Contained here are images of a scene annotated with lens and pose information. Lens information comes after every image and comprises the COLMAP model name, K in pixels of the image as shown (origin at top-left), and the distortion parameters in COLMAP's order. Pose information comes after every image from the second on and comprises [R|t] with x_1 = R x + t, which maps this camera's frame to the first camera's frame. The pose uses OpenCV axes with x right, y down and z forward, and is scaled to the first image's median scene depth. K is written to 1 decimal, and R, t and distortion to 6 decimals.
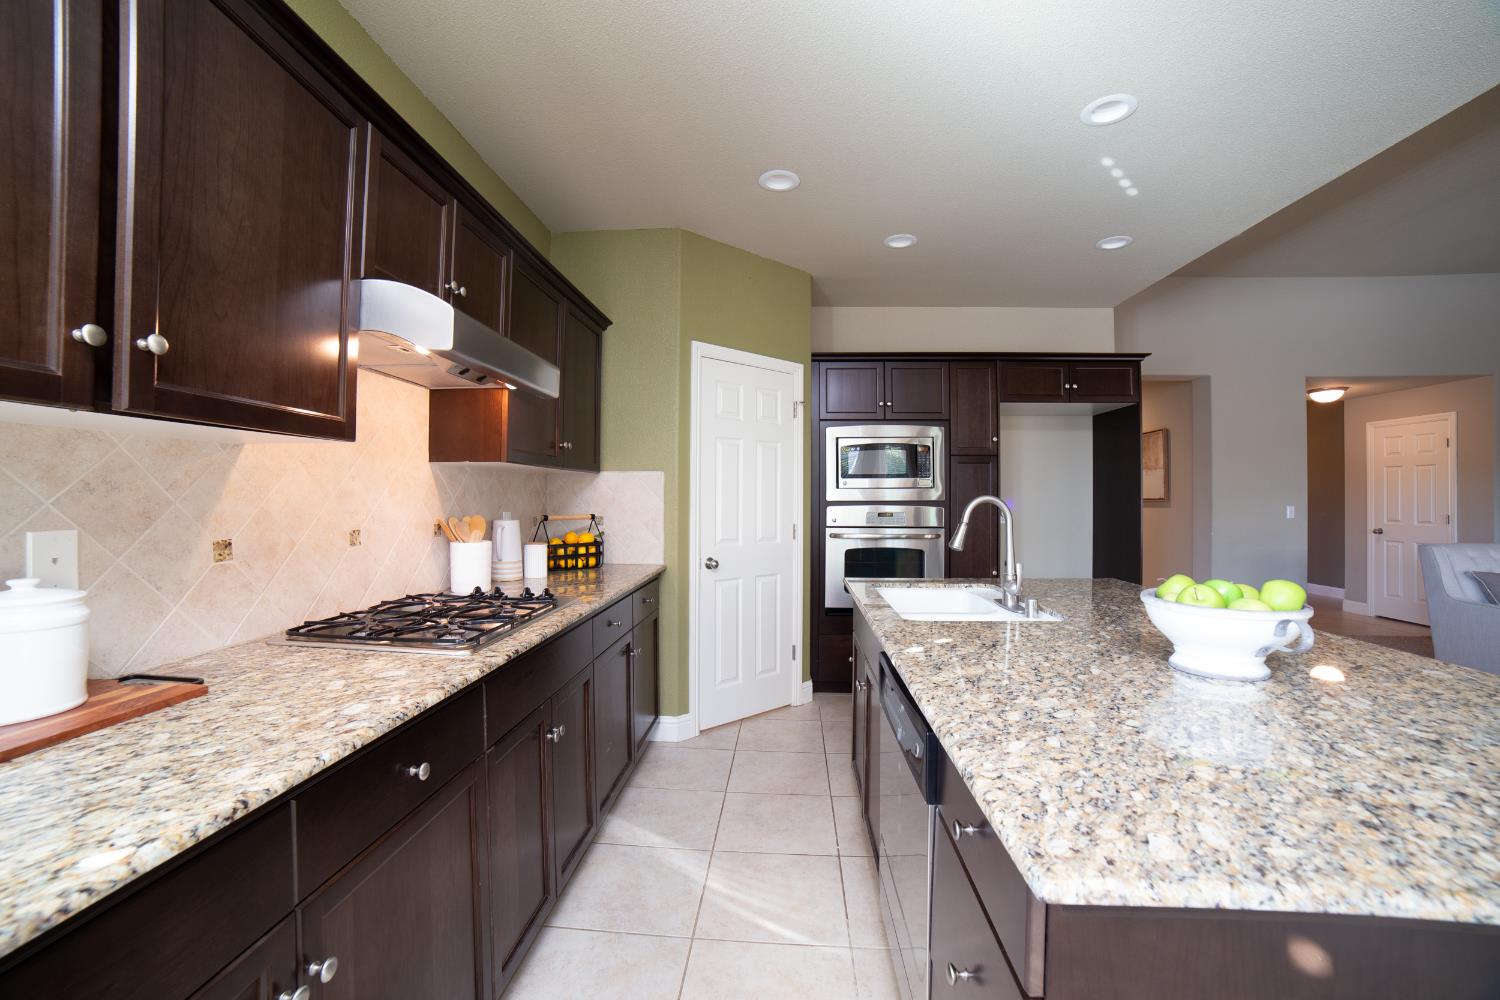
lens RADIAL K [[607.2, 0, 750.7], [0, 607.2, 492.4], [0, 0, 1]] dist [-0.085902, 0.035405]
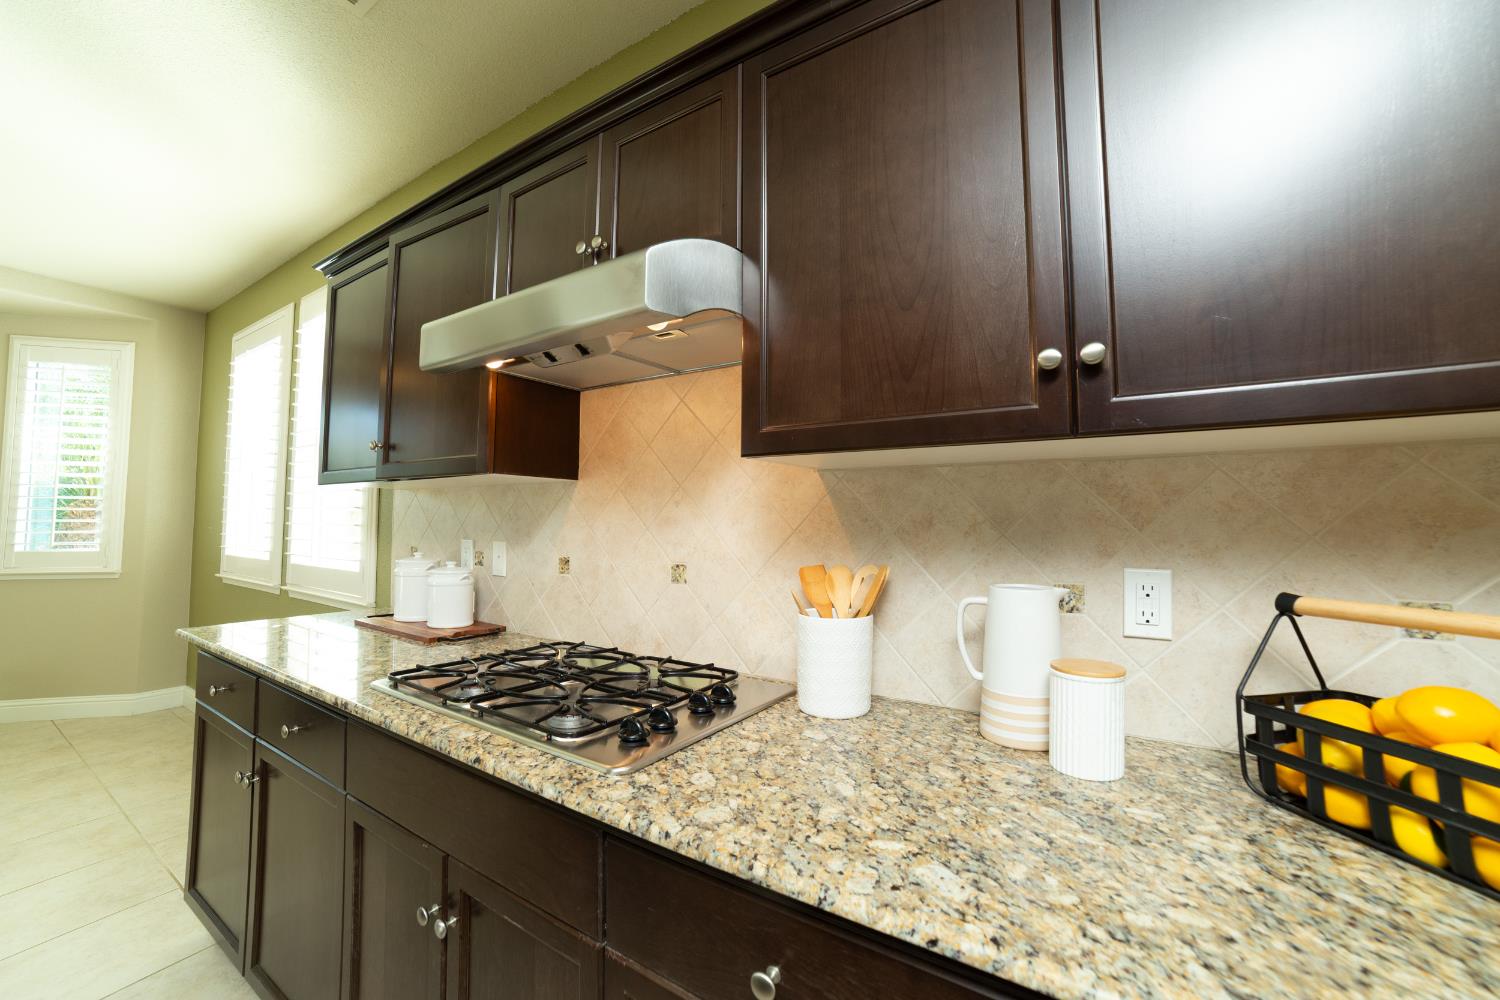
lens RADIAL K [[607.2, 0, 750.7], [0, 607.2, 492.4], [0, 0, 1]] dist [-0.085902, 0.035405]
pose [[-0.505546, -0.040345, -0.861856, 0.021812], [0.004114, 0.998782, -0.049168, 0.004726], [0.862790, -0.028402, -0.504764, 1.522966]]
